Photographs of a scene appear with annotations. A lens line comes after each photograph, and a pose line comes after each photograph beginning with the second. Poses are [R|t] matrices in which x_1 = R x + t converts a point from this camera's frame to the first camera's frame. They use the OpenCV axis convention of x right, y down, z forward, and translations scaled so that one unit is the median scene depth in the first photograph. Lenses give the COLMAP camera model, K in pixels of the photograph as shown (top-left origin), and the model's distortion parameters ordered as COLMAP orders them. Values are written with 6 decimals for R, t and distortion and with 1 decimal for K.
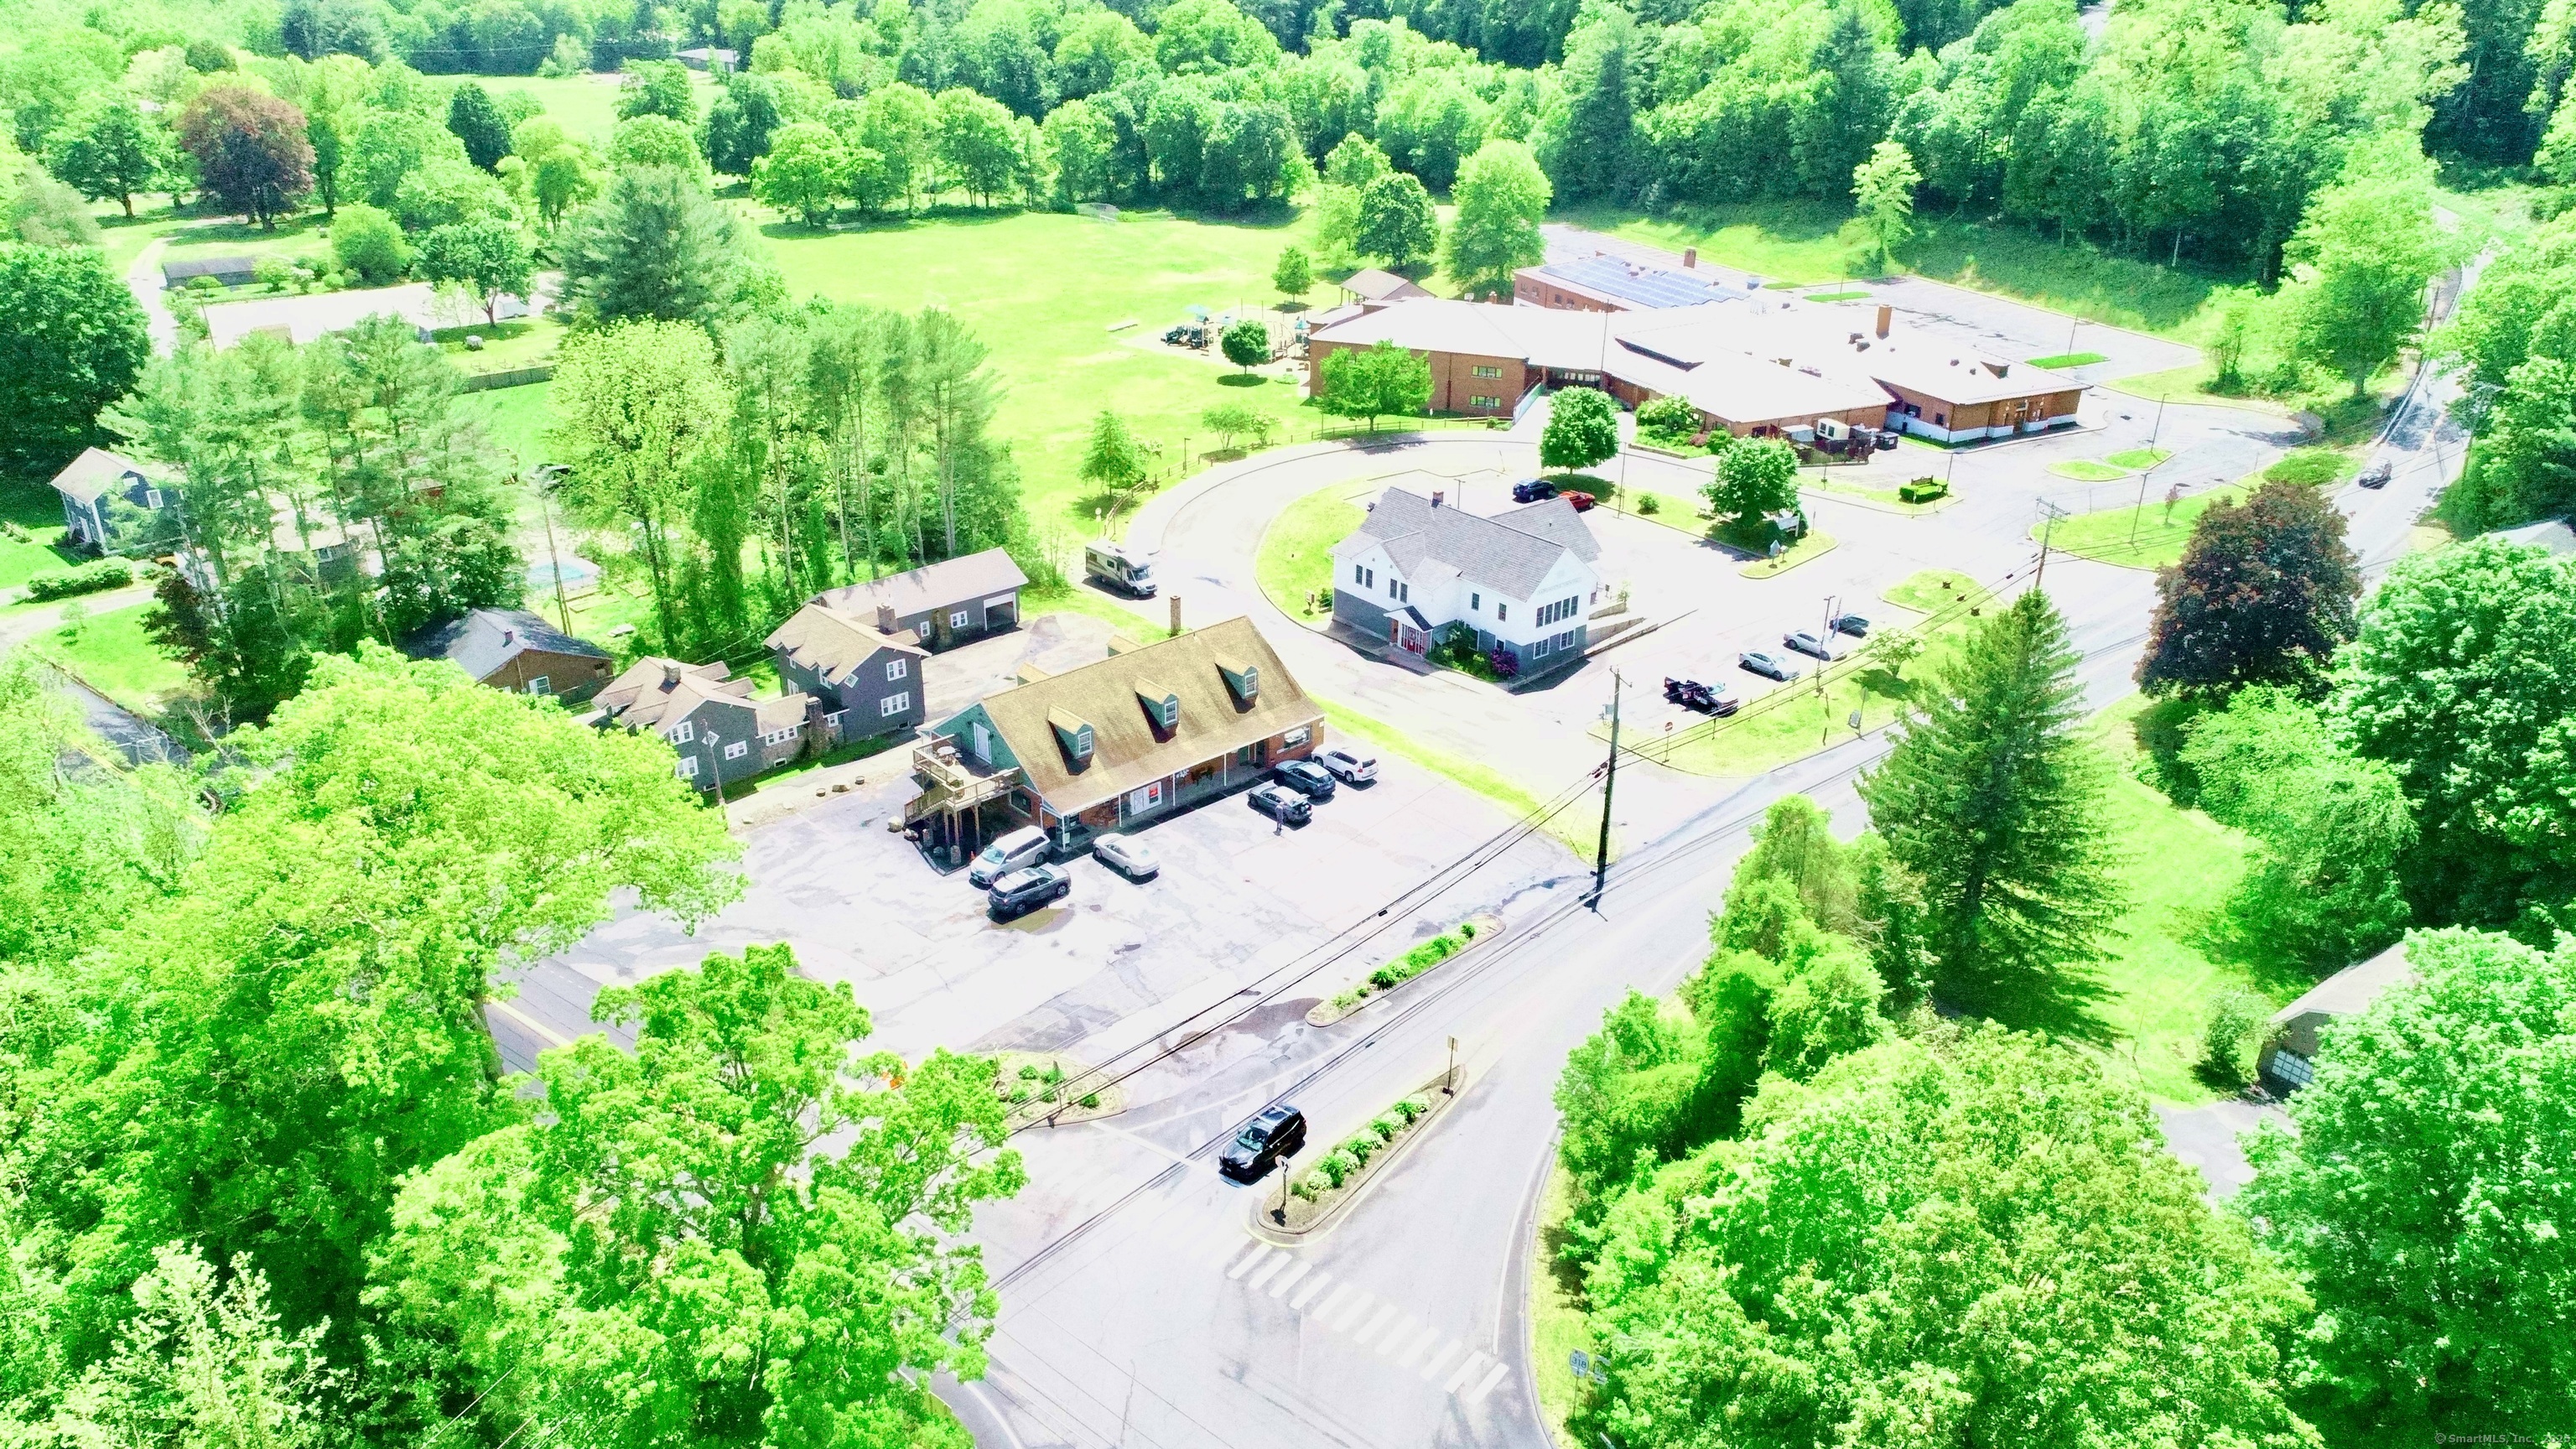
lens RADIAL K [[1724.0, 0, 1288.0], [0, 1724.0, 724.5], [0, 0, 1]] dist [-0.004045, -0.000509]
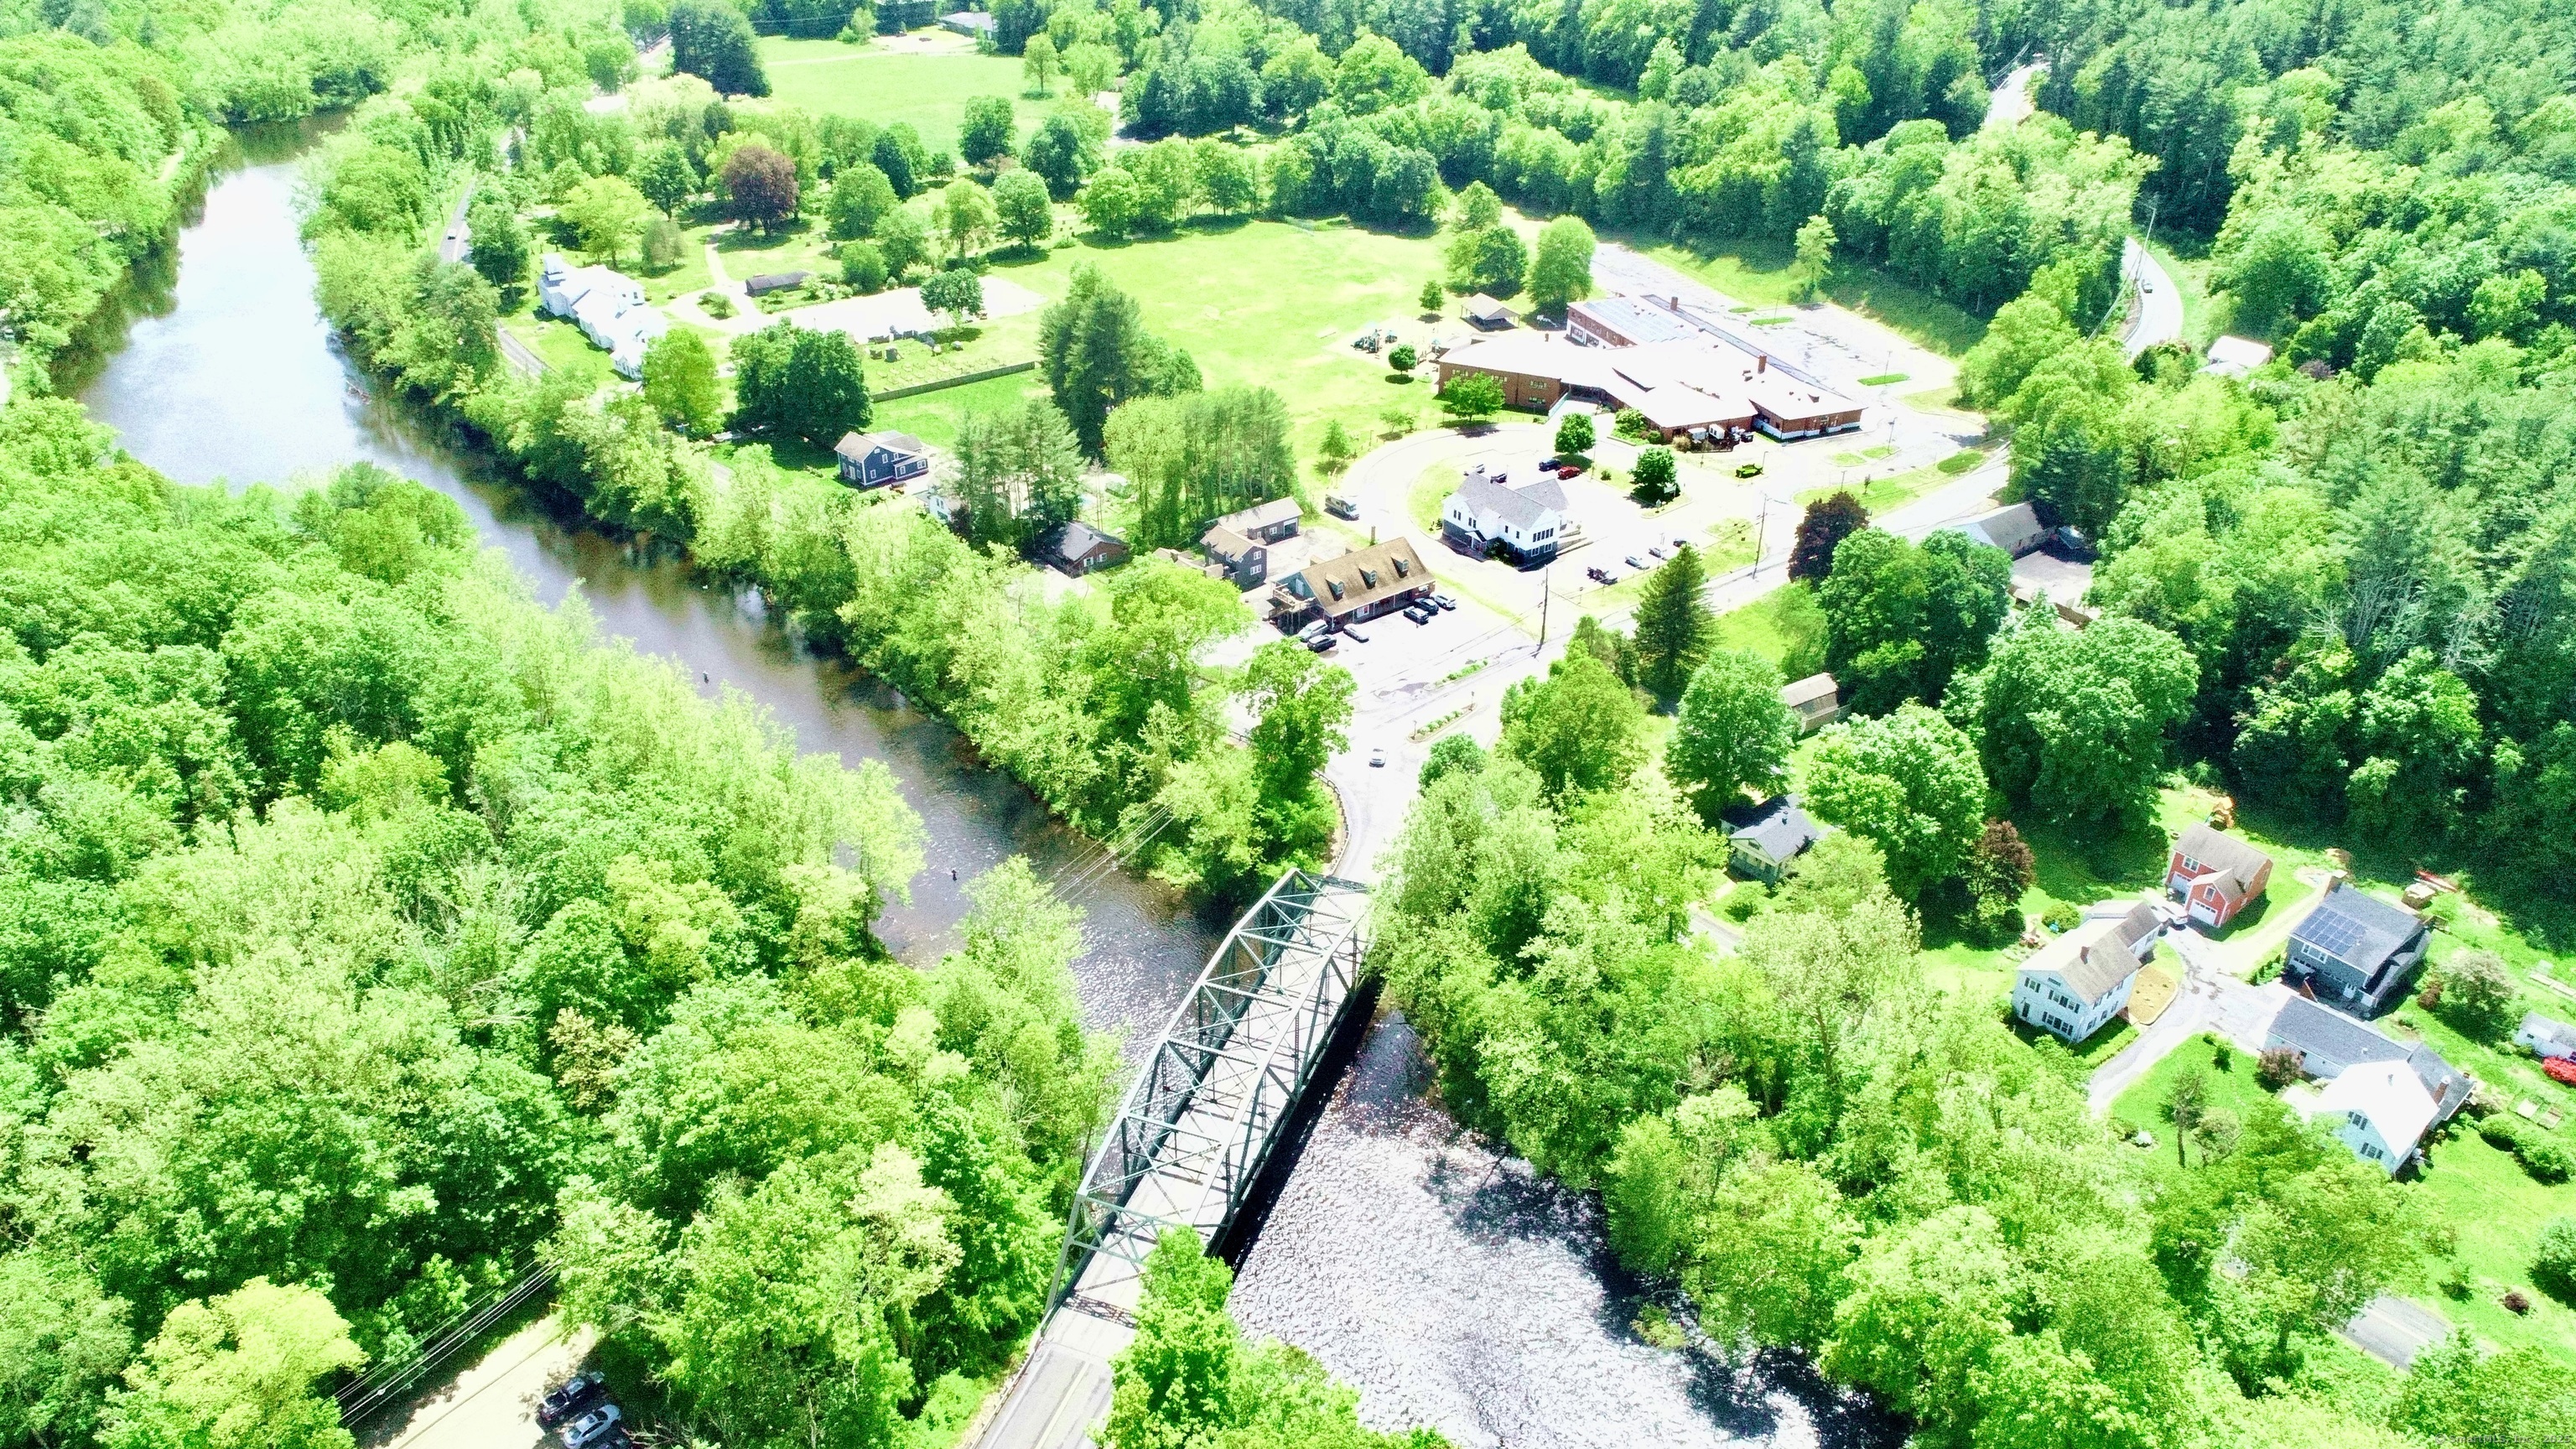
lens RADIAL K [[1724.0, 0, 1288.0], [0, 1724.0, 724.5], [0, 0, 1]] dist [-0.004045, -0.000509]
pose [[0.996873, 0.035276, -0.070713, -0.003655], [-0.028767, 0.995431, 0.091046, -0.008905], [0.073601, -0.088727, 0.993333, -0.733949]]
